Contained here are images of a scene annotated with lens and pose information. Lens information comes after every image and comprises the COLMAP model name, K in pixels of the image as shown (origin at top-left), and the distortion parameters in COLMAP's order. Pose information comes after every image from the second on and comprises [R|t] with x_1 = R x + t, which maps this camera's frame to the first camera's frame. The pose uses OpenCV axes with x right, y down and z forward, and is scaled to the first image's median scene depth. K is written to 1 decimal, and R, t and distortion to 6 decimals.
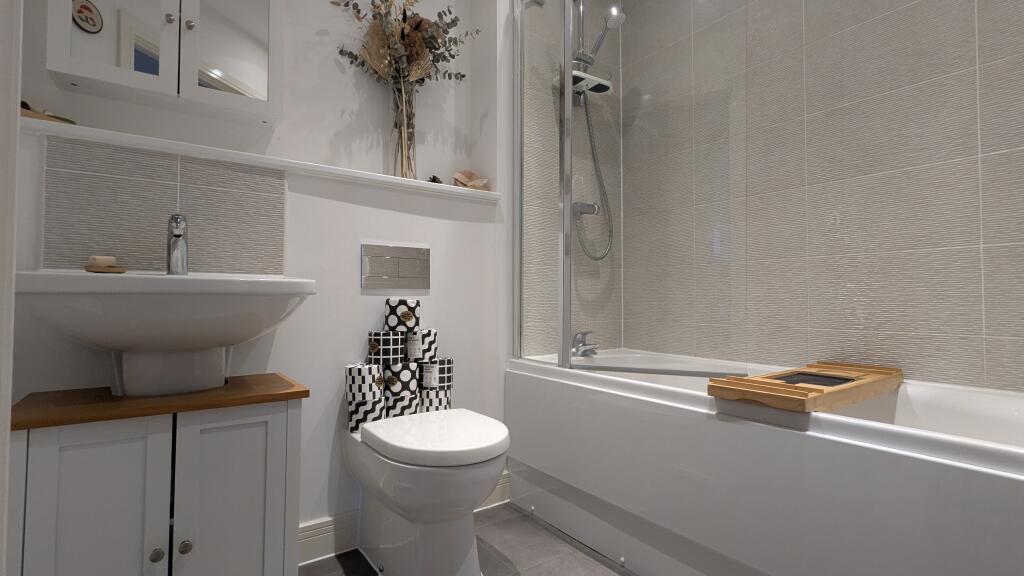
lens RADIAL K [[481.8, 0, 512.1], [0, 481.8, 286.8], [0, 0, 1]] dist [-0.000101, -0.000164]
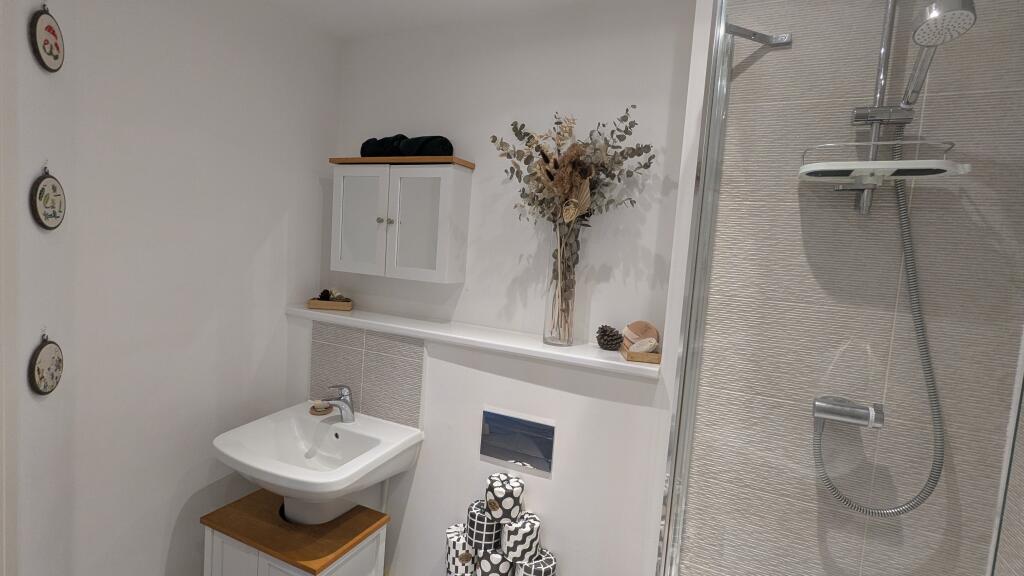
lens RADIAL K [[481.8, 0, 512.5], [0, 481.8, 288.9], [0, 0, 1]] dist [-0.000101, -0.000164]
pose [[0.480547, 0.104618, -0.870707, 0.499438], [-0.049903, 0.994512, 0.091952, -0.389638], [0.875548, -0.000737, 0.483130, 0.516893]]
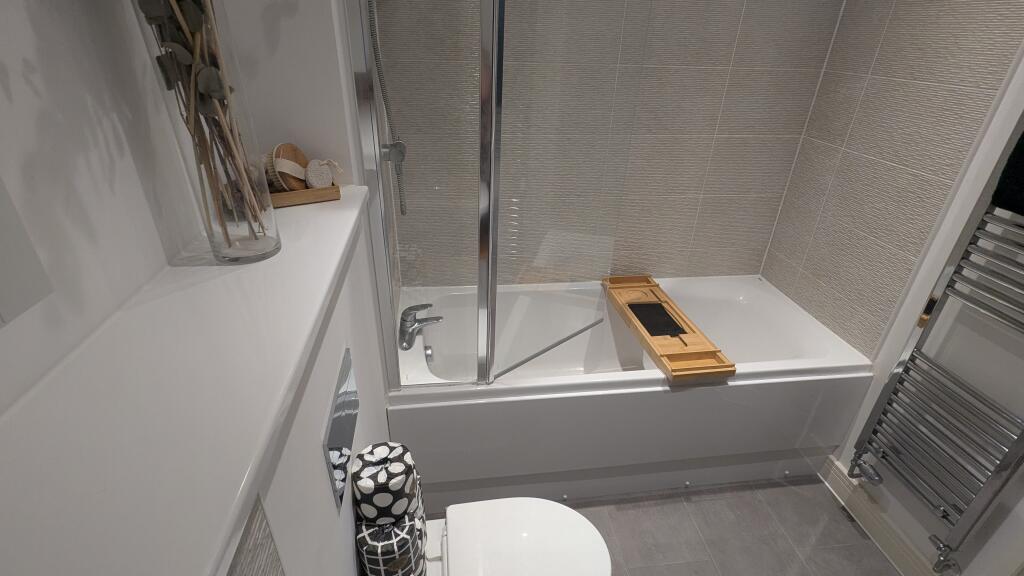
lens RADIAL K [[481.8, 0, 510.5], [0, 481.8, 288.6], [0, 0, 1]] dist [-0.000101, -0.000164]
pose [[0.464851, -0.412341, 0.783510, -0.476147], [-0.051096, 0.870965, 0.488681, -0.405435], [-0.883913, -0.267198, 0.383800, 0.638726]]
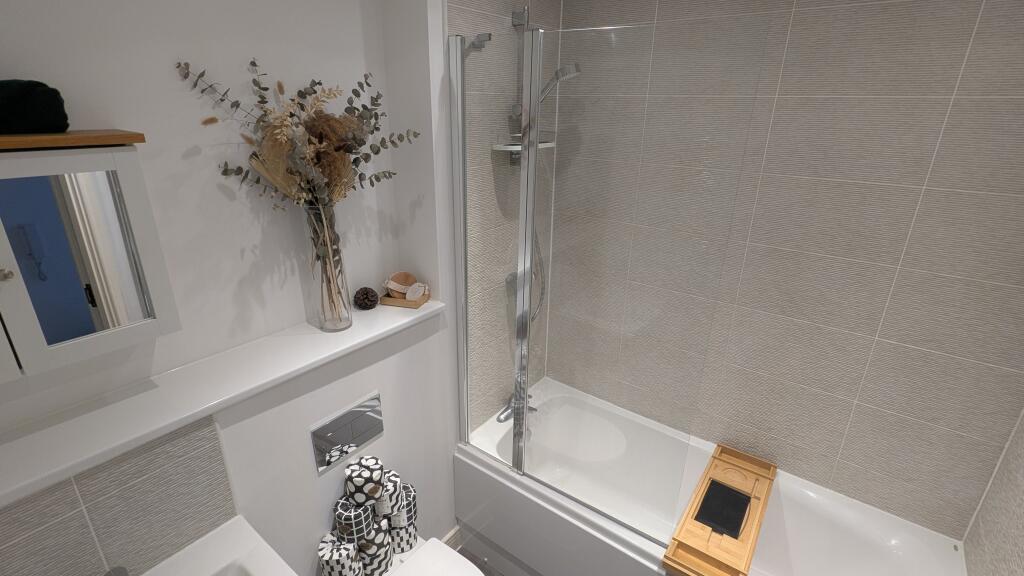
lens RADIAL K [[481.8, 0, 512.2], [0, 481.8, 287.9], [0, 0, 1]] dist [-0.000101, -0.000164]
pose [[0.954649, -0.093559, 0.282650, -0.167921], [-0.021873, 0.924740, 0.379972, -0.610246], [-0.296927, -0.368922, 0.880756, 0.189098]]
